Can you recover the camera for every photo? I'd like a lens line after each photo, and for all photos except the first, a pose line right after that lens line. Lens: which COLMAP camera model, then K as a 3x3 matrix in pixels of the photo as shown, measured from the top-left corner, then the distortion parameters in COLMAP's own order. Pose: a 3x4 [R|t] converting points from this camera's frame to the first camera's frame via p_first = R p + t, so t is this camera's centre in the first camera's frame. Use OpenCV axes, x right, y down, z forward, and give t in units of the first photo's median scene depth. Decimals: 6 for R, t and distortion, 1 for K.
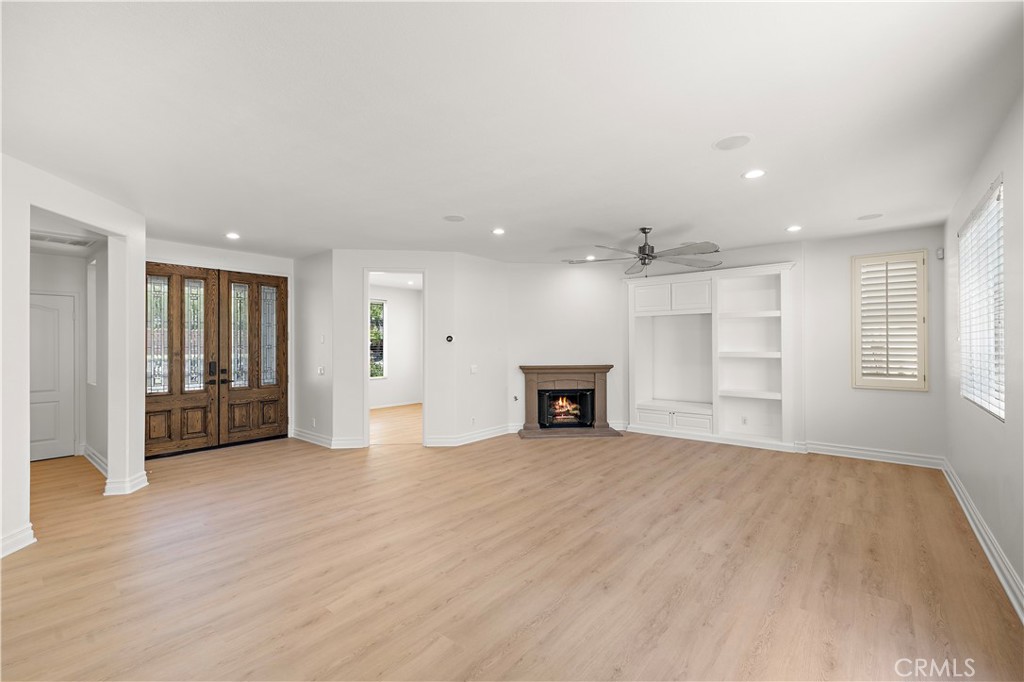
lens RADIAL K [[439.9, 0, 510.9], [0, 439.9, 339.7], [0, 0, 1]] dist [0.006204, -0.001445]
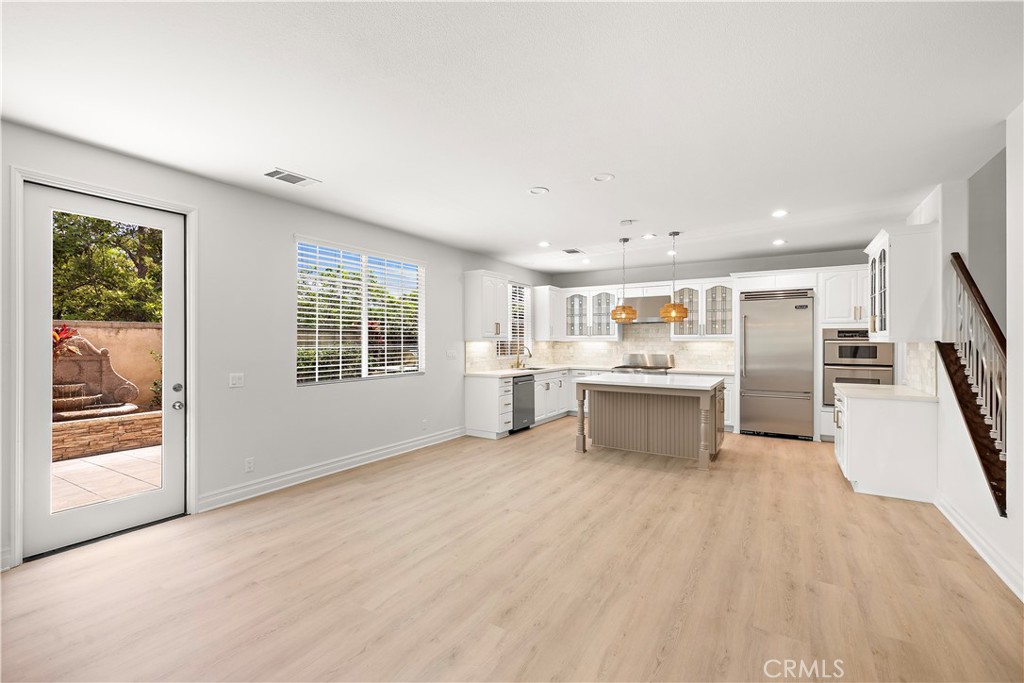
lens RADIAL K [[439.9, 0, 512.9], [0, 439.9, 341.6], [0, 0, 1]] dist [0.006204, -0.001445]
pose [[-0.990527, 0.001497, -0.137307, -0.143921], [0.002566, 0.999968, -0.007609, 0.012152], [0.137291, -0.007890, -0.990499, 0.872776]]
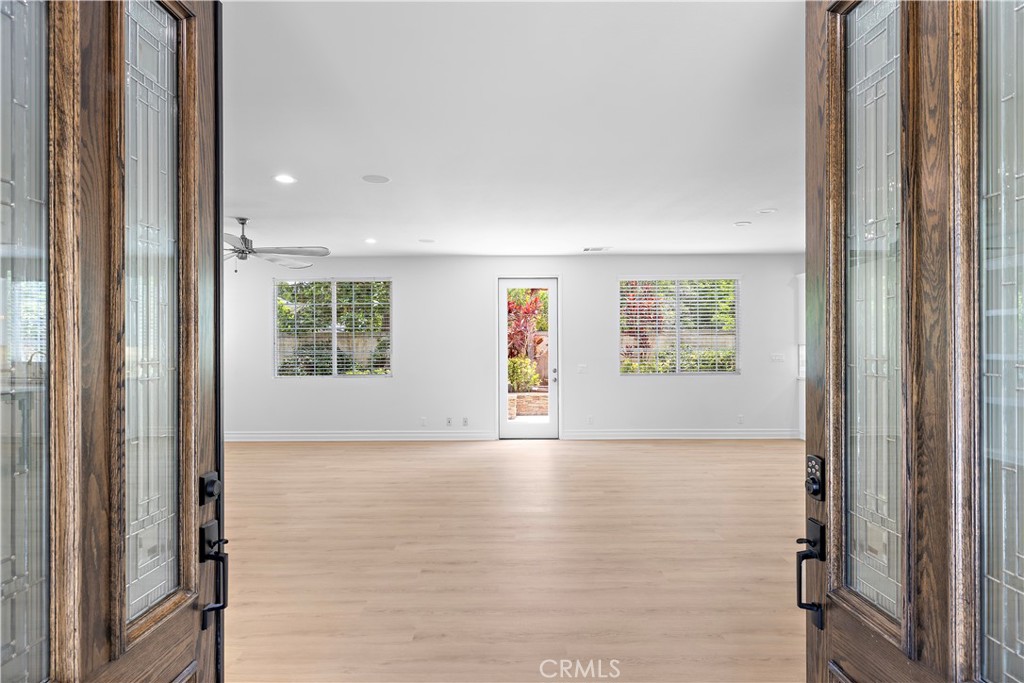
lens RADIAL K [[546.0, 0, 515.1], [0, 546.0, 340.7], [0, 0, 1]] dist [0.002677, 0.001002]
pose [[-0.645534, 0.008694, 0.763682, -0.863970], [-0.000486, 0.999930, -0.011794, 0.007782], [-0.763731, -0.007985, -0.645485, 1.243057]]
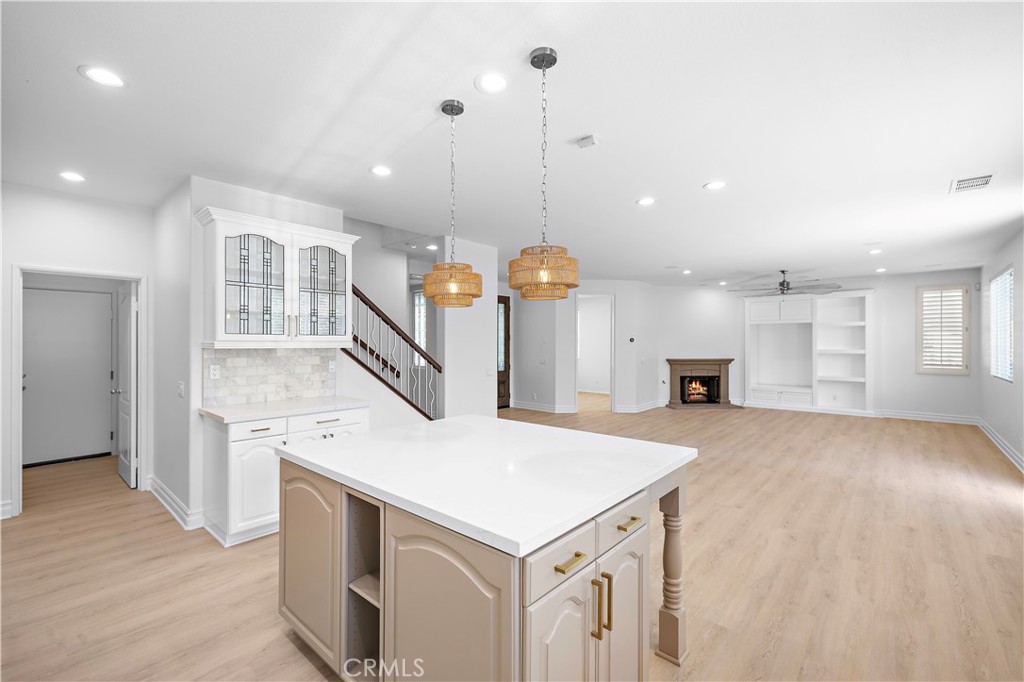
lens RADIAL K [[439.9, 0, 511.9], [0, 439.9, 341.4], [0, 0, 1]] dist [0.006204, -0.001445]
pose [[0.999567, 0.003823, -0.029192, -0.592102], [-0.003596, 0.999963, 0.007820, -0.008436], [0.029221, -0.007711, 0.999543, -0.575959]]
